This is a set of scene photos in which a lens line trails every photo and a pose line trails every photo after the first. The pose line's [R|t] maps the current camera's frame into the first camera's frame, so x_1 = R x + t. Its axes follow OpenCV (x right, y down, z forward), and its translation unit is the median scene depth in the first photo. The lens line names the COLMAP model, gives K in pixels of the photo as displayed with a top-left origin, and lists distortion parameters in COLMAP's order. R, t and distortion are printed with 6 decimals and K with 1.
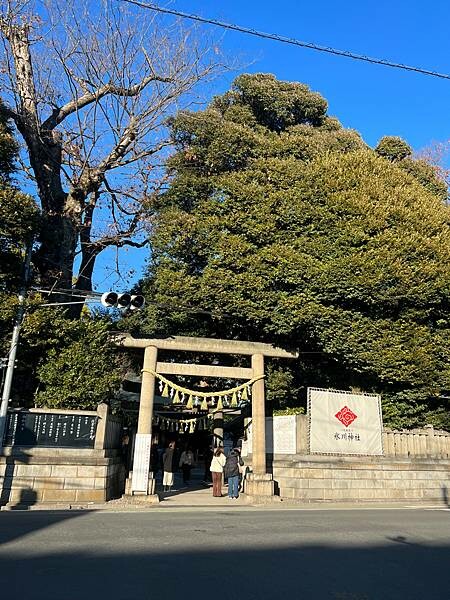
lens RADIAL K [[515.9, 0, 226.2], [0, 515.9, 287.9], [0, 0, 1]] dist [0.070955, -0.081361]
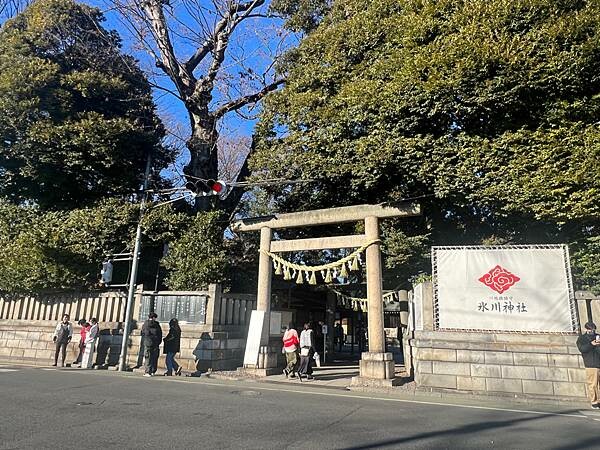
lens RADIAL K [[414.9, 0, 300.0], [0, 414.9, 225.0], [0, 0, 1]] dist [0.000051, -0.000200]
pose [[0.744448, -0.165658, -0.646804, 0.438356], [0.191966, 0.980934, -0.030289, 0.146633], [0.639489, -0.101616, 0.762055, 0.418387]]
